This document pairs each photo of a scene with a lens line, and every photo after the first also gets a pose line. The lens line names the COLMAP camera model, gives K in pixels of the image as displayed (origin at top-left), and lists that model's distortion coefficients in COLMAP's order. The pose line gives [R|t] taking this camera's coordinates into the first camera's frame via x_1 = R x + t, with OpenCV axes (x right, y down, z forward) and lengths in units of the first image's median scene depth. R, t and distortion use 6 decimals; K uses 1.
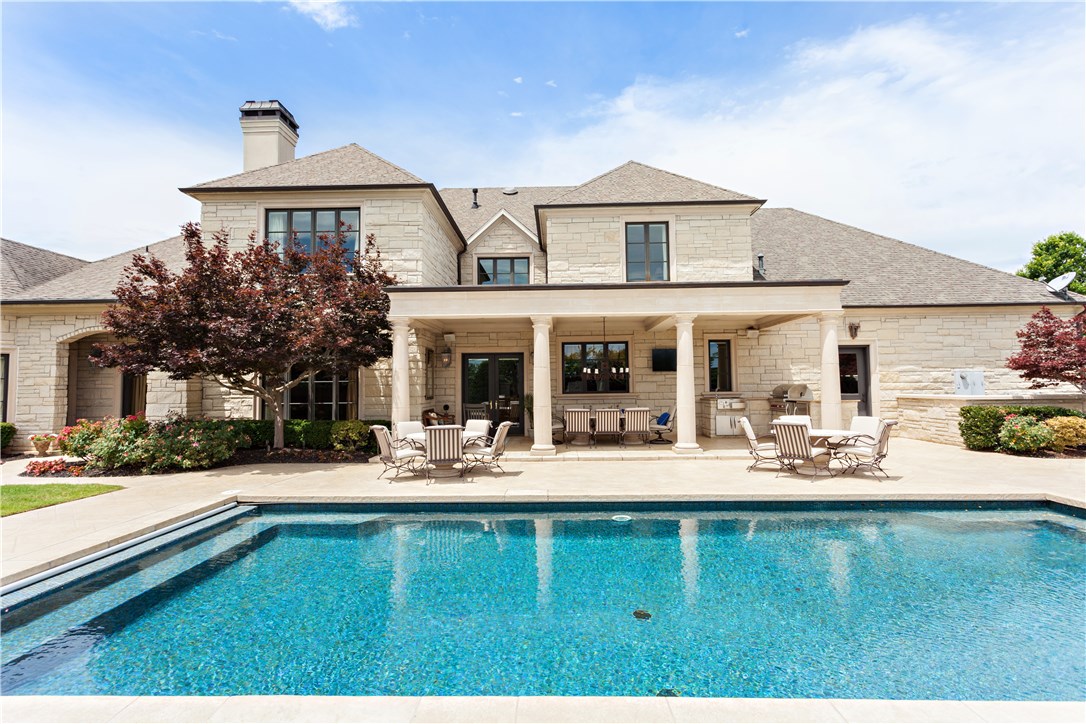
lens RADIAL K [[525.9, 0, 543.0], [0, 525.9, 362.0], [0, 0, 1]] dist [-0.001468, -0.000101]
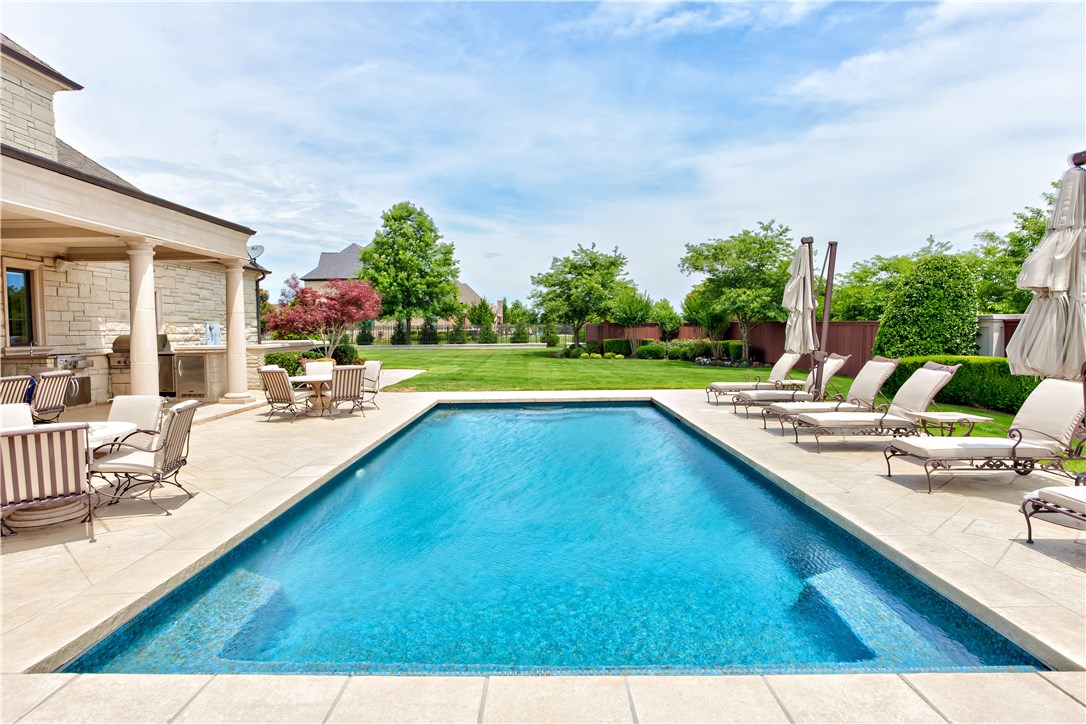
lens RADIAL K [[609.5, 0, 543.0], [0, 609.5, 362.0], [0, 0, 1]] dist [0.002558, 0.000978]
pose [[-0.022758, -0.043868, 0.998778, -0.459604], [-0.037885, 0.998357, 0.042986, 0.017120], [-0.999023, -0.036860, -0.024382, 0.354414]]
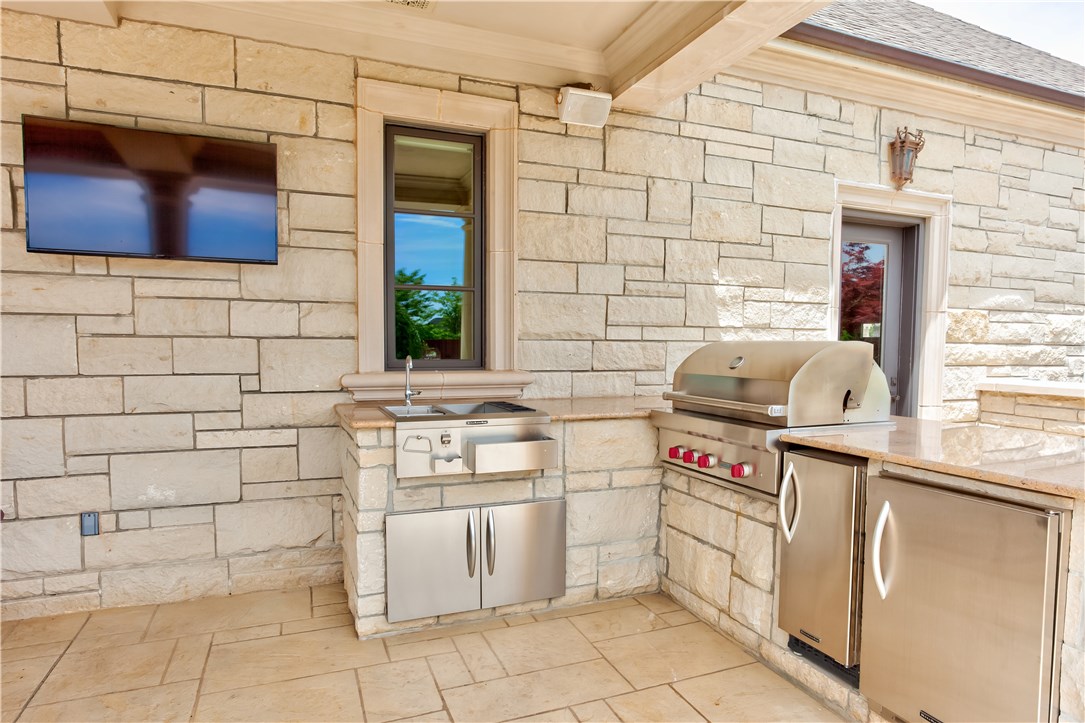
lens RADIAL K [[658.8, 0, 547.9], [0, 658.8, 379.1], [0, 0, 1]] dist [-0.019364, 0.001899]
pose [[0.923139, -0.004603, 0.384438, 0.276815], [-0.035588, 0.994612, 0.097364, 0.031557], [-0.382815, -0.103562, 0.918002, 0.736847]]
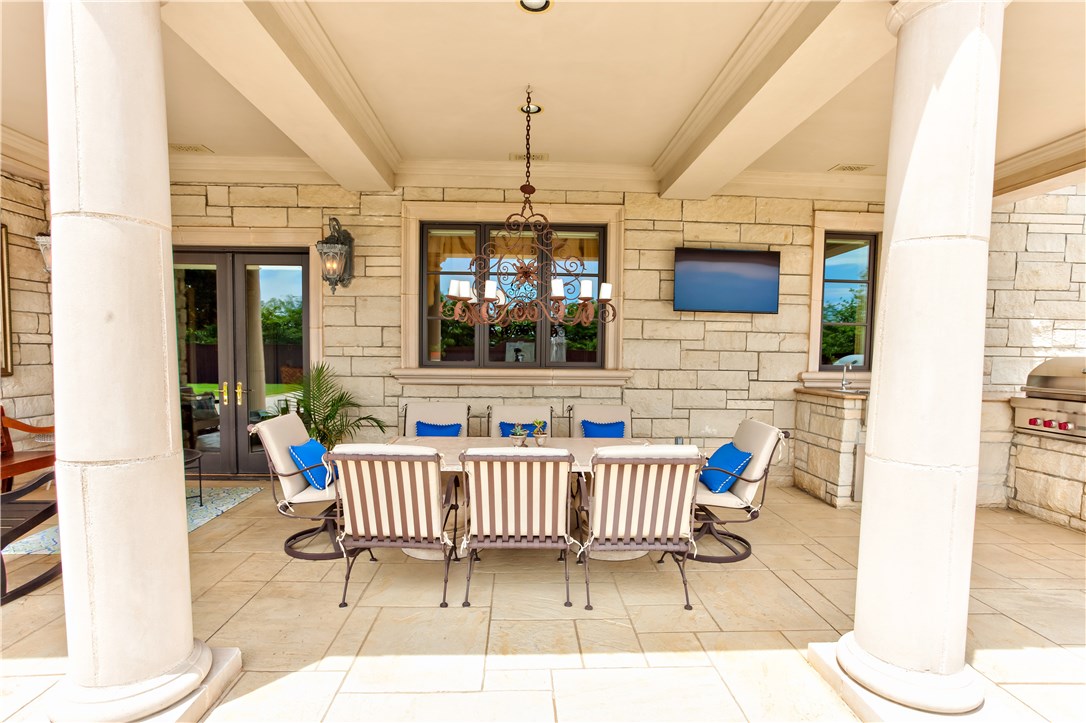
lens RADIAL K [[546.9, 0, 539.3], [0, 546.9, 379.3], [0, 0, 1]] dist [-0.037163, 0.031420]
pose [[0.997685, 0.024364, 0.063483, 0.095755], [-0.030526, 0.994721, 0.097973, 0.030157], [-0.060760, -0.099684, 0.993162, 0.630792]]
